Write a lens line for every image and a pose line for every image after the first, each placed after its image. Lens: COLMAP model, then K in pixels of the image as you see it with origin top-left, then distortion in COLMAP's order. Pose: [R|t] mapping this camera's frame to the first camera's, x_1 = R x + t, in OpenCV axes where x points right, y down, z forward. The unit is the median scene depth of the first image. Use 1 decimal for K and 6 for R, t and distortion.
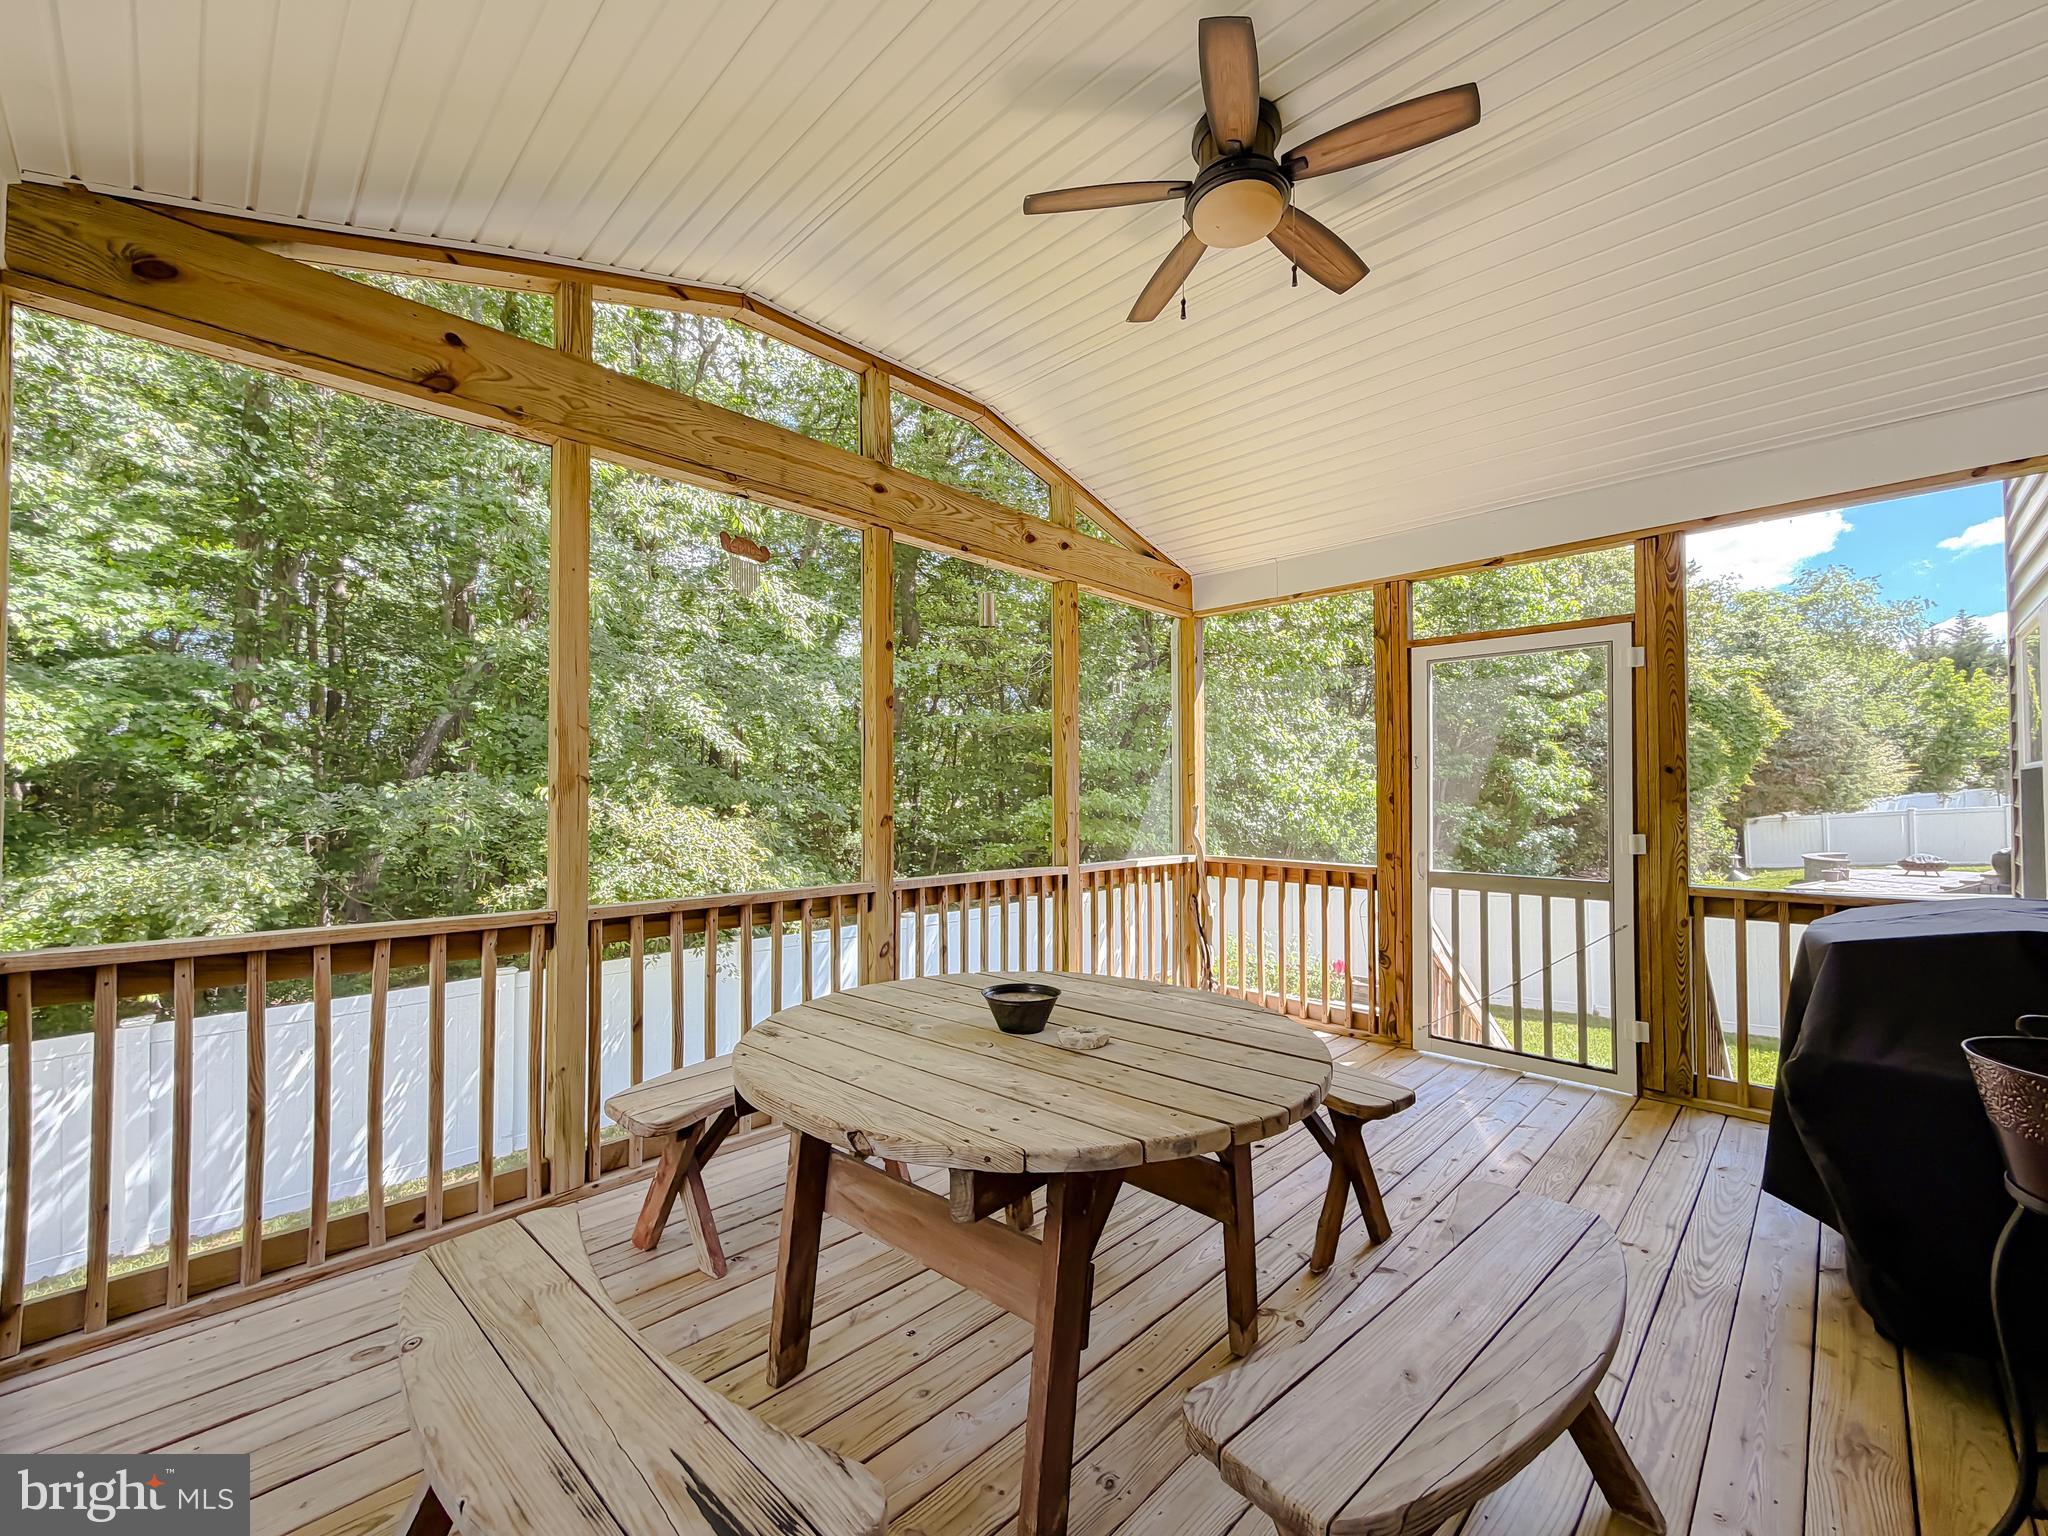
lens RADIAL K [[829.5, 0, 1024.9], [0, 829.5, 775.7], [0, 0, 1]] dist [-0.000197, -0.000062]
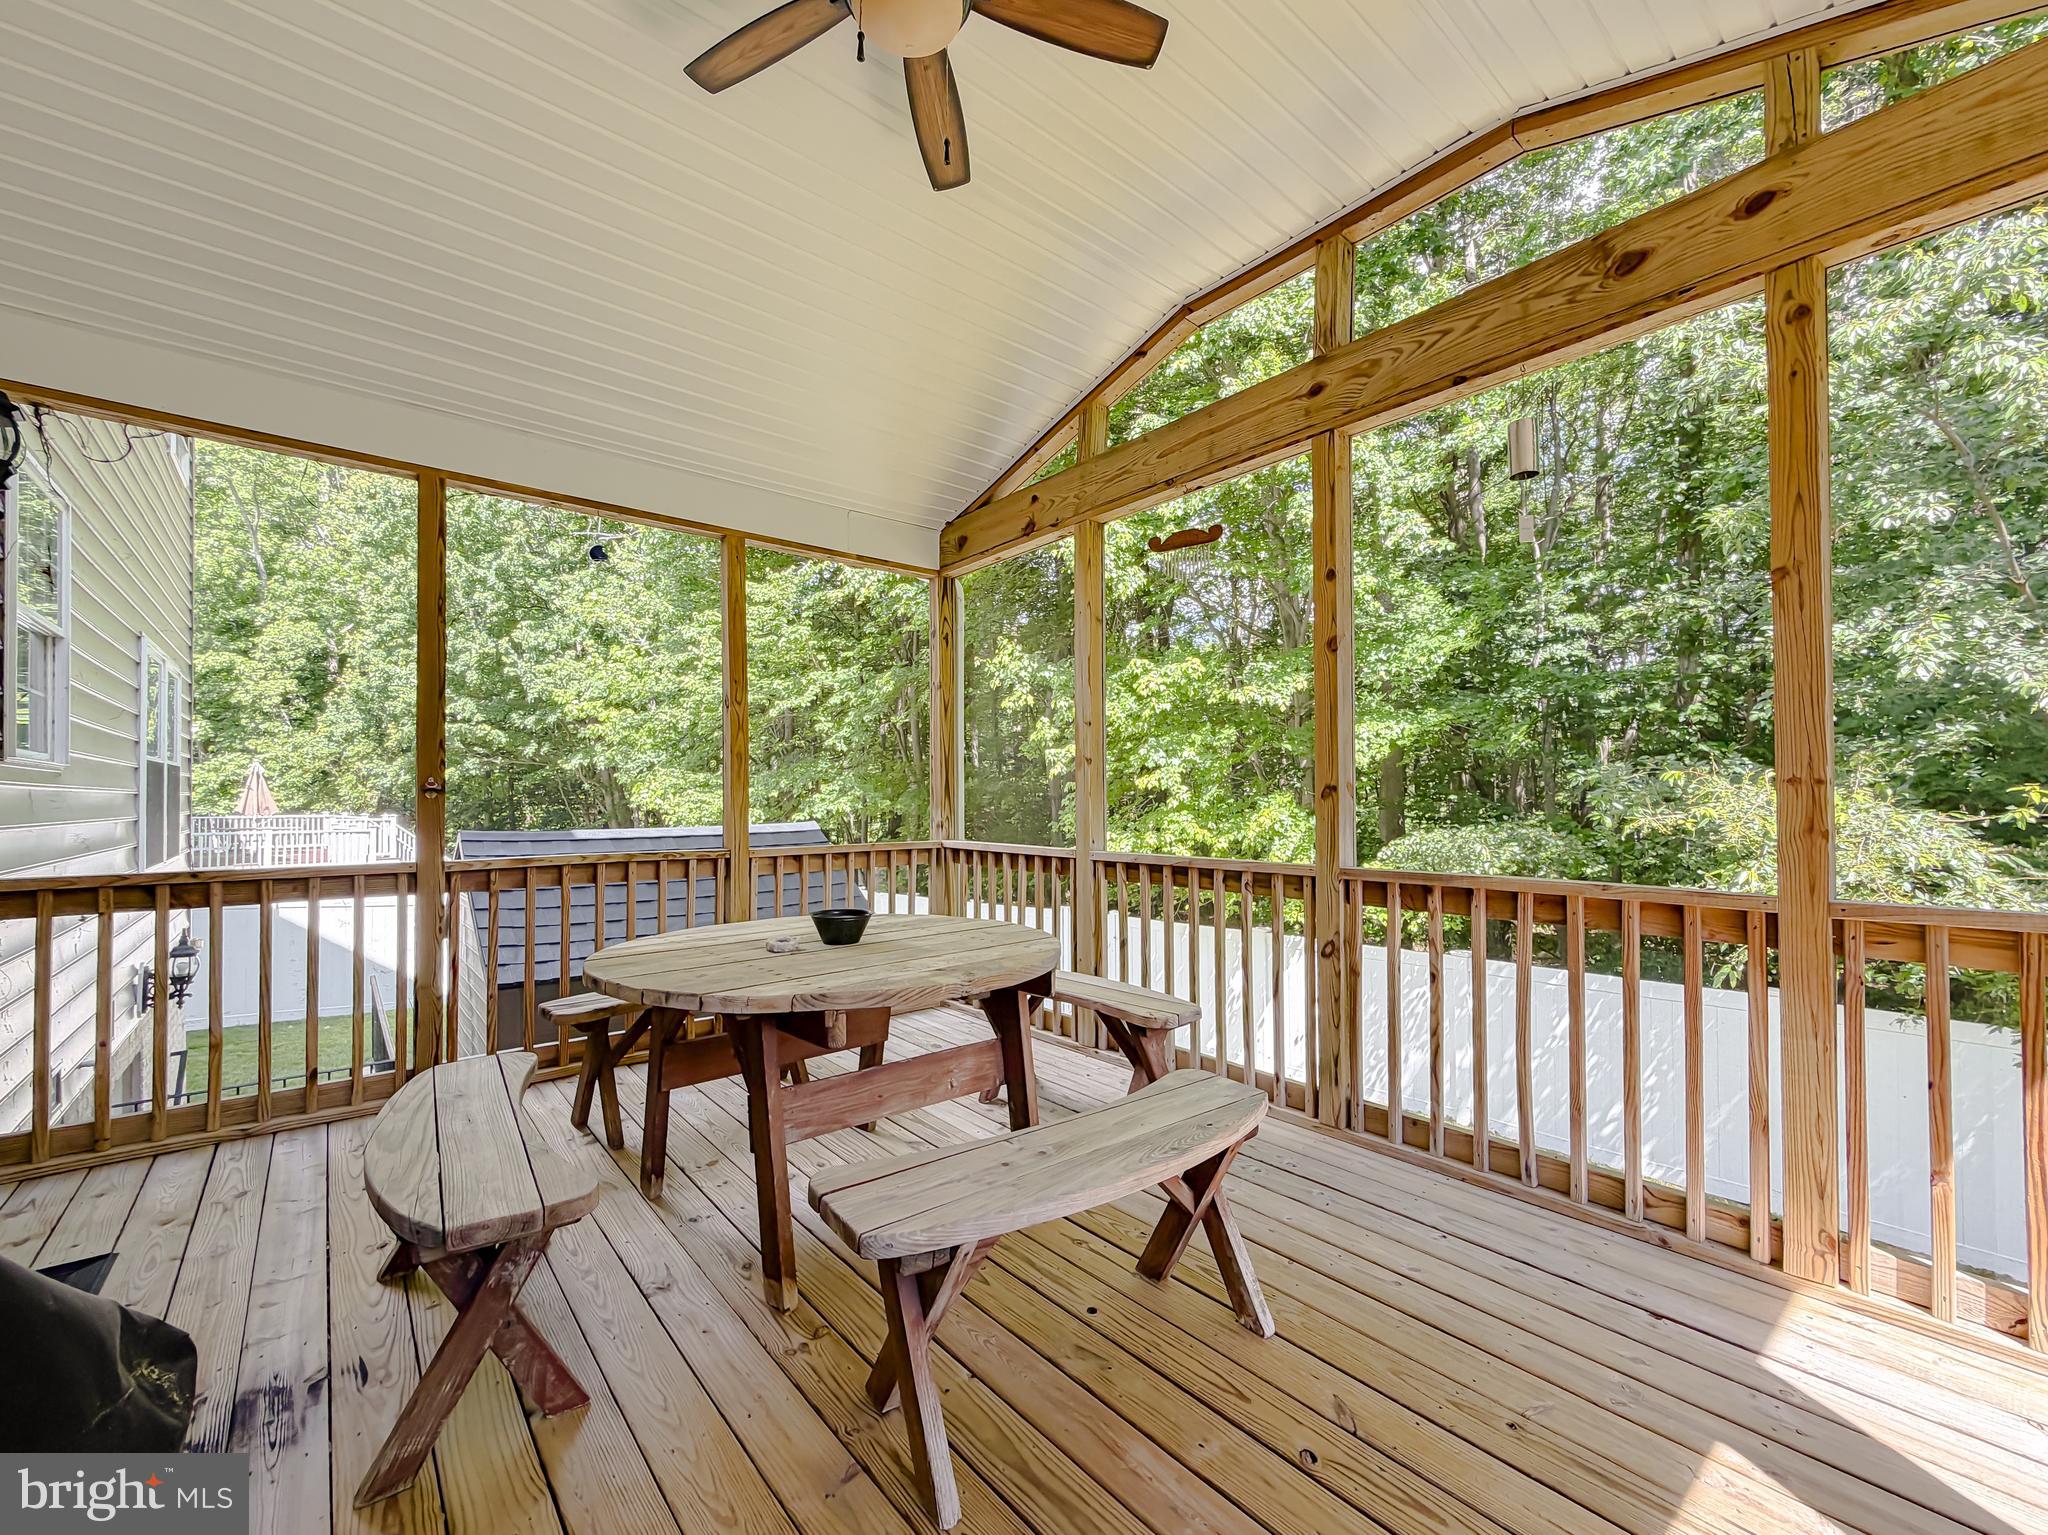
lens RADIAL K [[835.8, 0, 1024.1], [0, 835.8, 787.4], [0, 0, 1]] dist [-0.000213, -0.000054]
pose [[-0.094006, -0.013269, -0.995483, 0.742171], [0.027592, 0.999492, -0.015928, 0.060032], [0.995189, -0.028964, -0.093592, 0.853666]]
